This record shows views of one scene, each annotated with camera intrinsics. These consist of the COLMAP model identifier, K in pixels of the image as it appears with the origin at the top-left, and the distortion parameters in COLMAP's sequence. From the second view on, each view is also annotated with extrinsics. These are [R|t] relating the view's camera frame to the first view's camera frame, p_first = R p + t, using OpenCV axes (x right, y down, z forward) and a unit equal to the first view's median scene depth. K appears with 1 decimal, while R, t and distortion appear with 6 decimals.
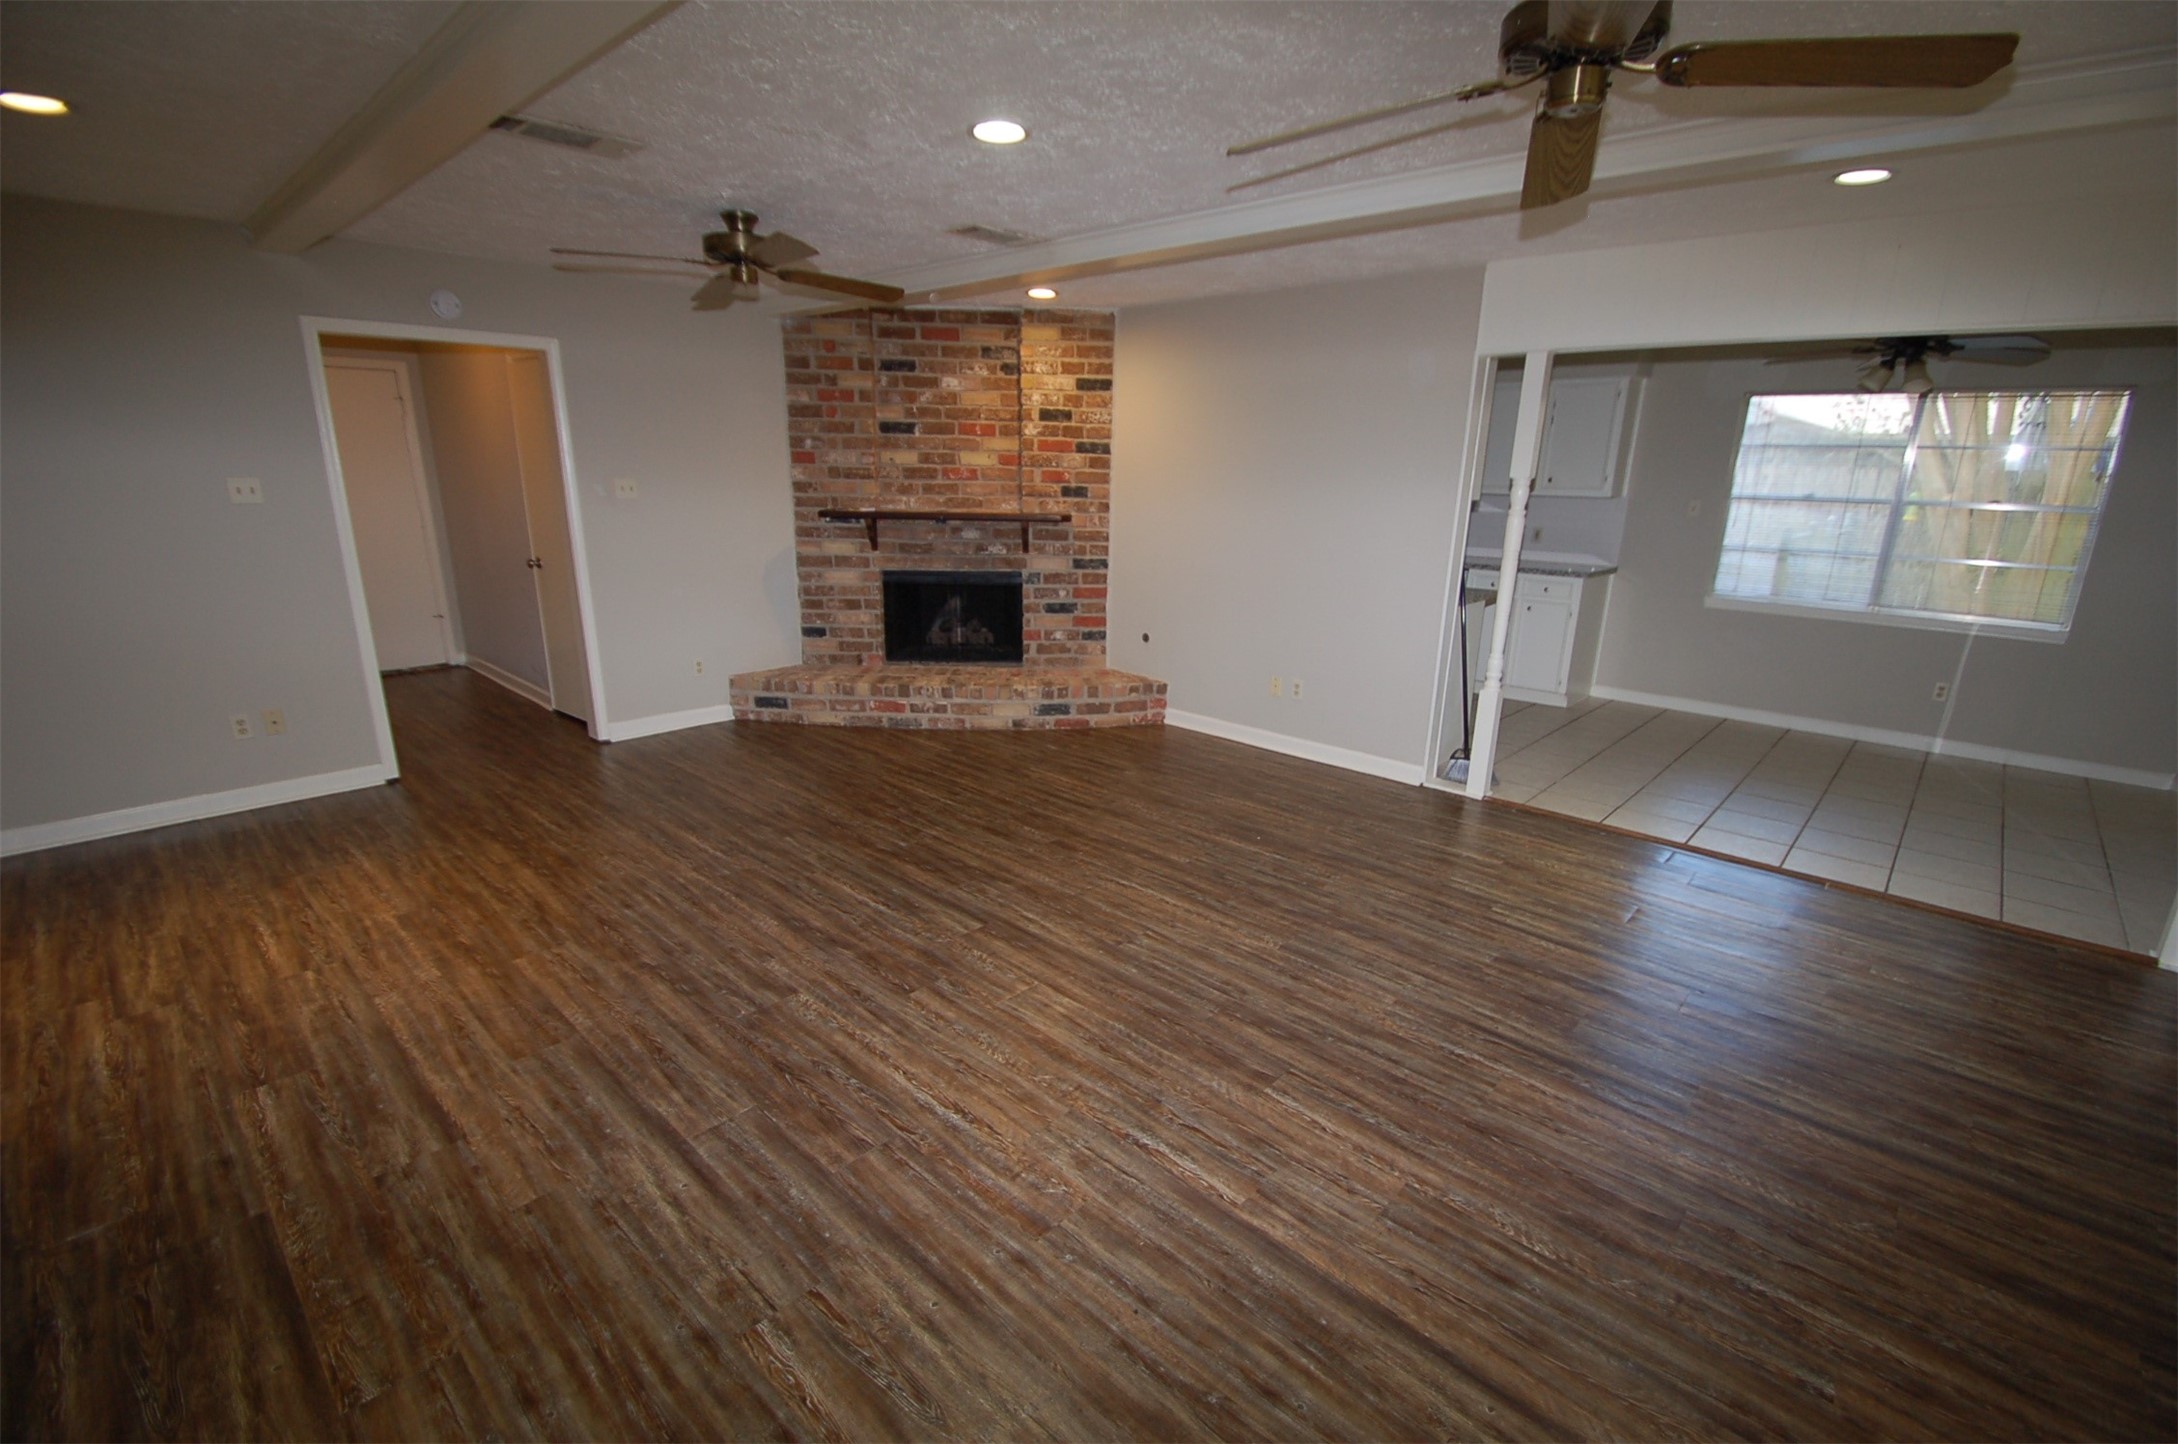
lens RADIAL K [[952.2, 0, 1098.0], [0, 952.2, 739.8], [0, 0, 1]] dist [0.003060, -0.006565]
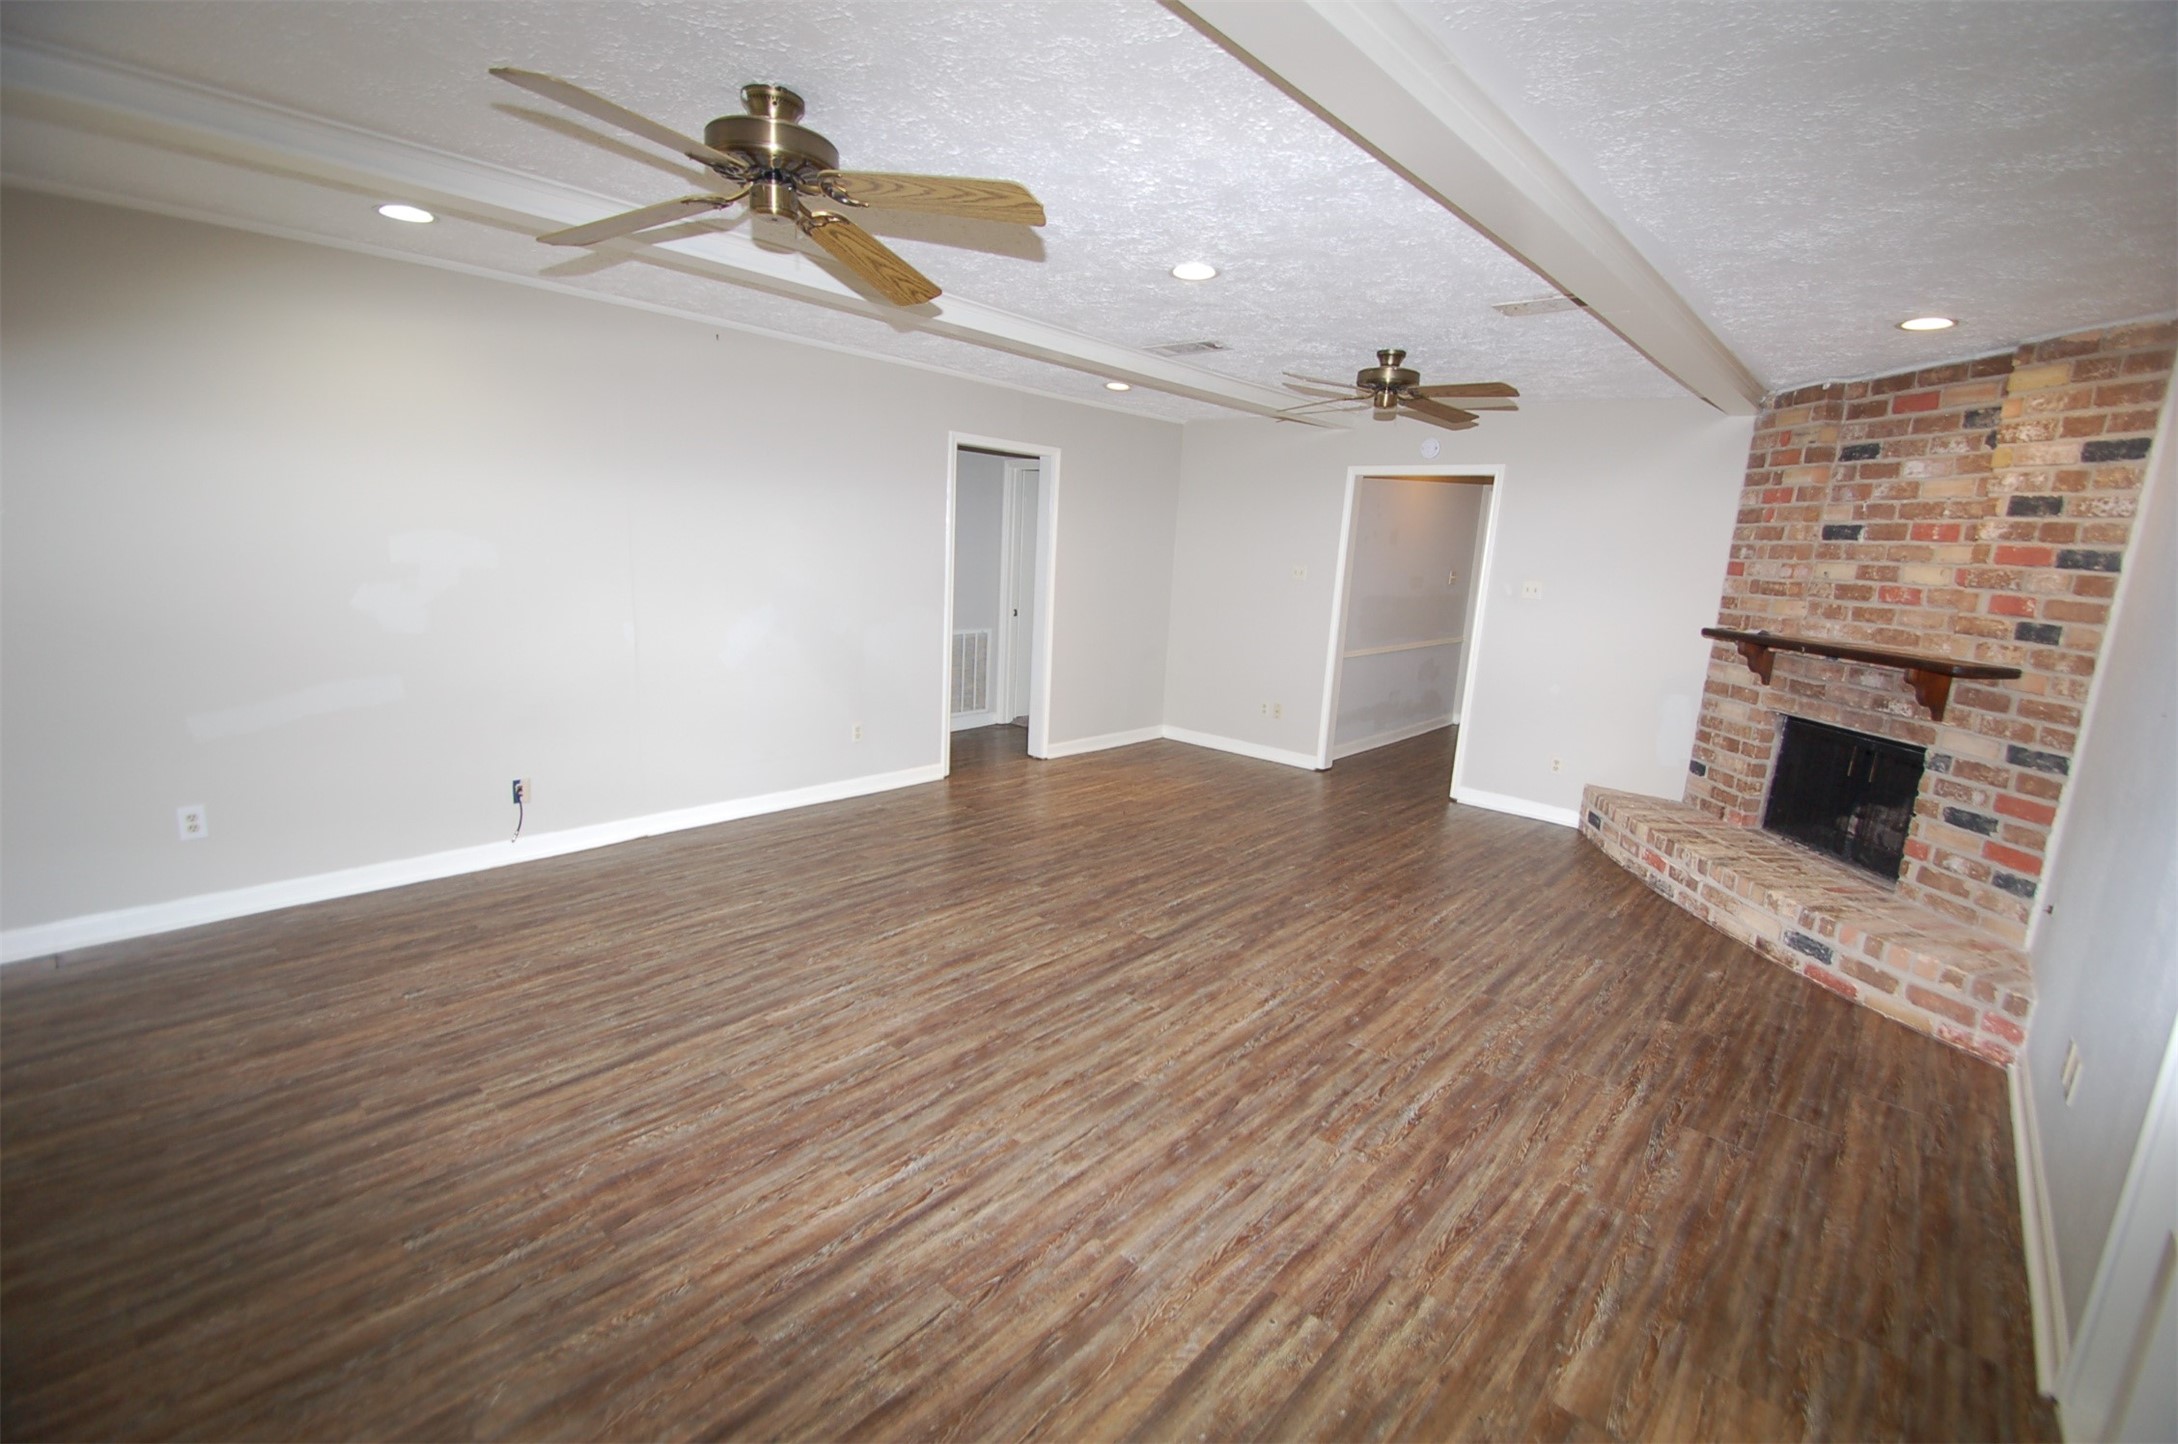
lens RADIAL K [[952.2, 0, 1103.6], [0, 952.2, 720.3], [0, 0, 1]] dist [0.003060, -0.006565]
pose [[0.027021, 0.171077, -0.984887, 0.571381], [-0.329838, 0.931594, 0.152770, -0.120251], [0.943651, 0.320725, 0.081601, 0.466216]]
